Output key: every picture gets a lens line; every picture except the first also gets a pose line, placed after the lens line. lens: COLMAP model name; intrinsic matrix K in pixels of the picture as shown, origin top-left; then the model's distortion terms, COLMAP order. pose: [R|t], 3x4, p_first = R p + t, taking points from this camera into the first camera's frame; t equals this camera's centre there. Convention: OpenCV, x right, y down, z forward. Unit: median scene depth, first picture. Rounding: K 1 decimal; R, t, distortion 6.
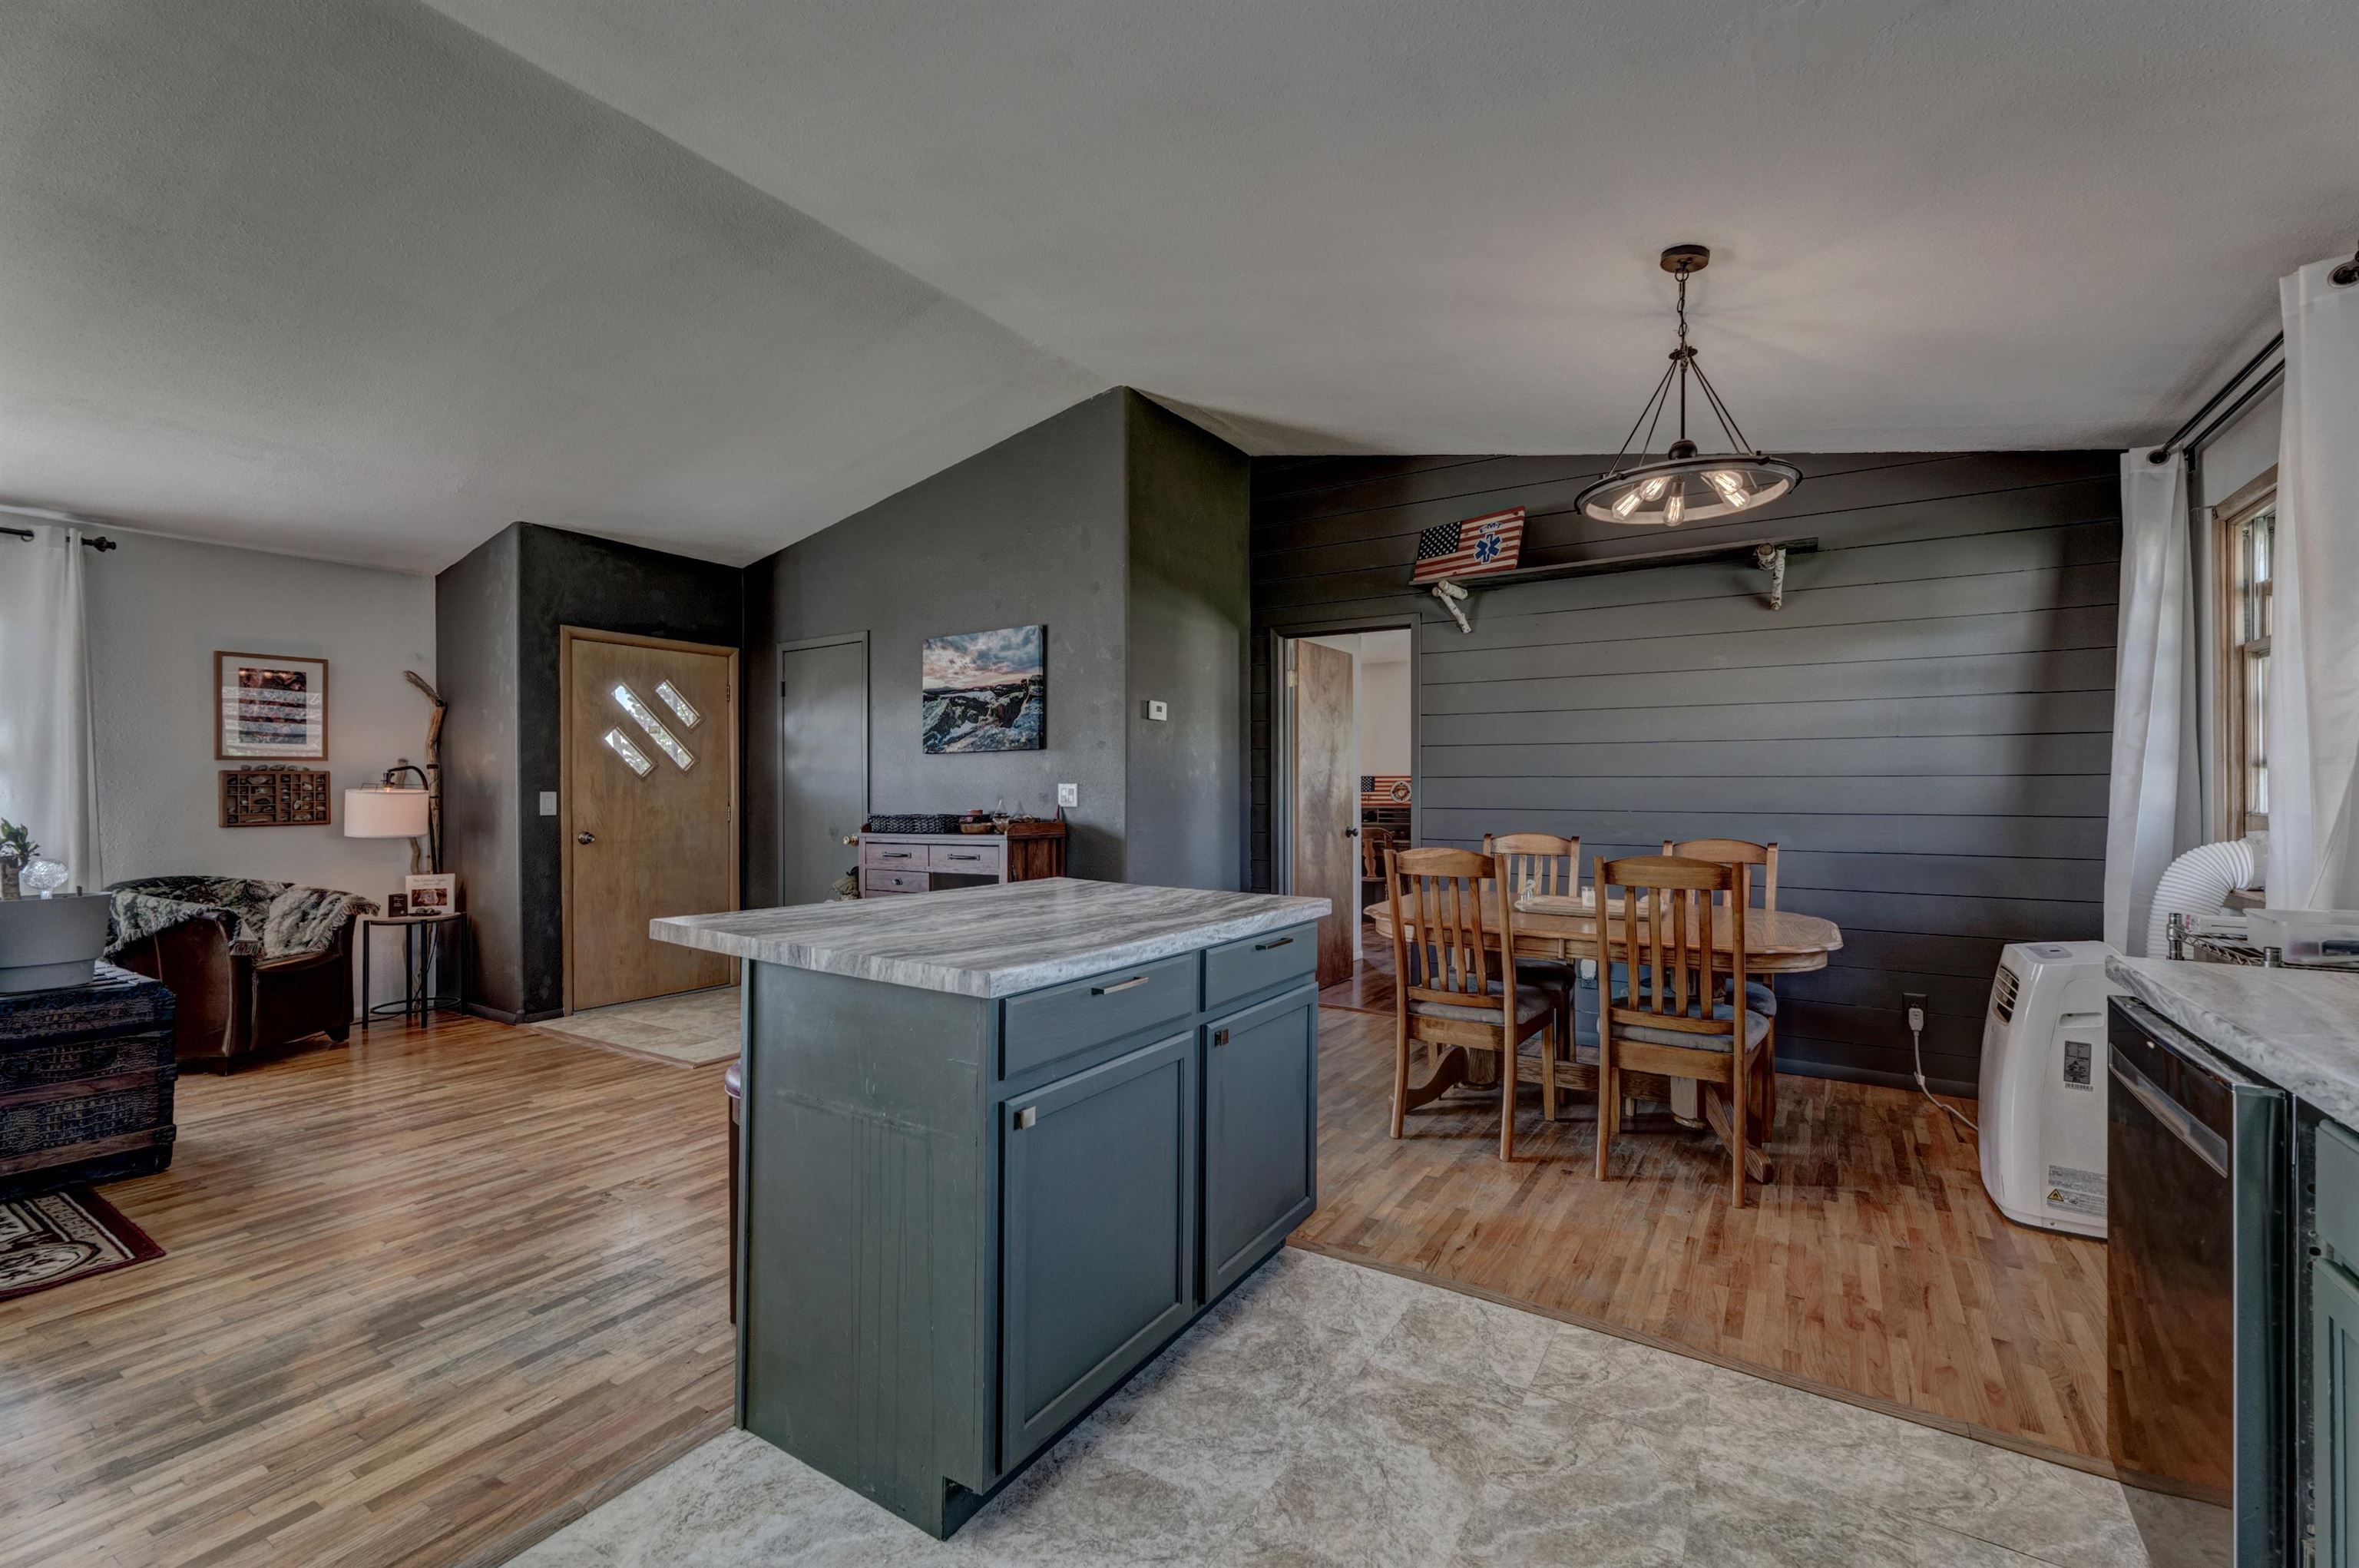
lens RADIAL K [[995.1, 0, 1178.9], [0, 995.1, 780.0], [0, 0, 1]] dist [0.008817, -0.002012]
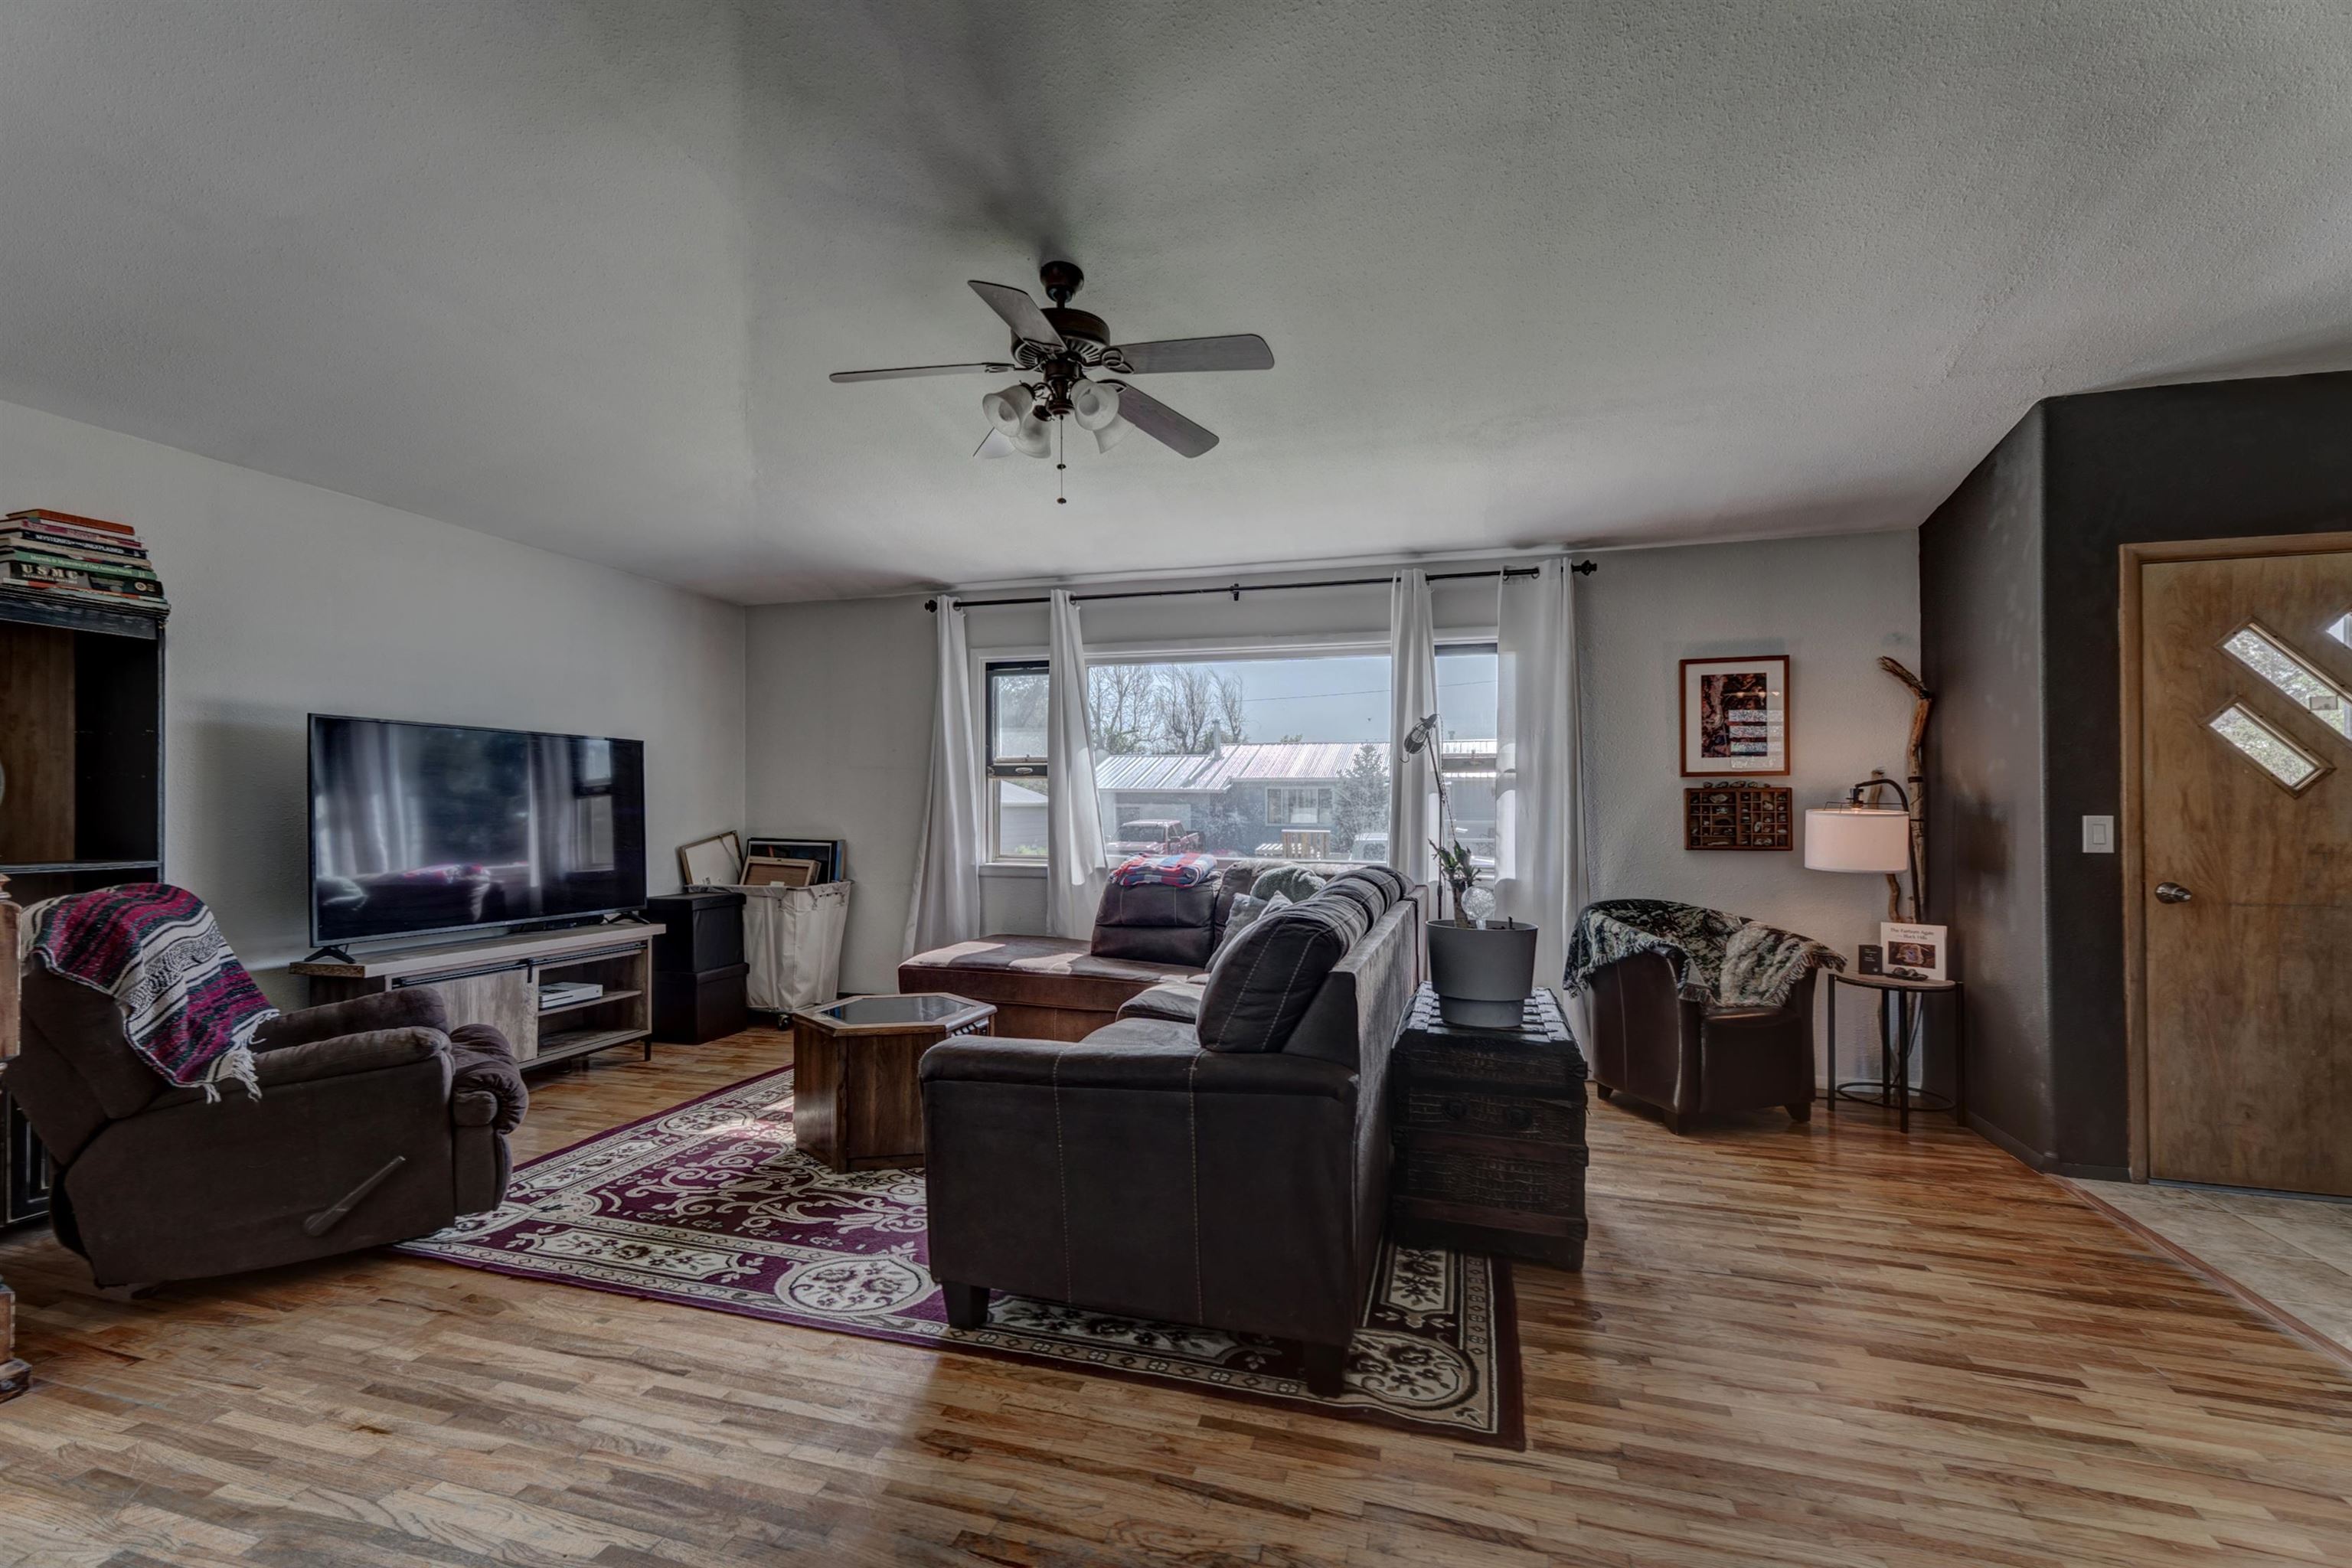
lens RADIAL K [[992.2, 0, 1157.6], [0, 992.2, 801.5], [0, 0, 1]] dist [0.008817, -0.002012]
pose [[0.263261, -0.001807, -0.964723, -0.192926], [0.004672, 0.999989, -0.000598, 0.000716], [0.964713, -0.004350, 0.263266, 0.280470]]
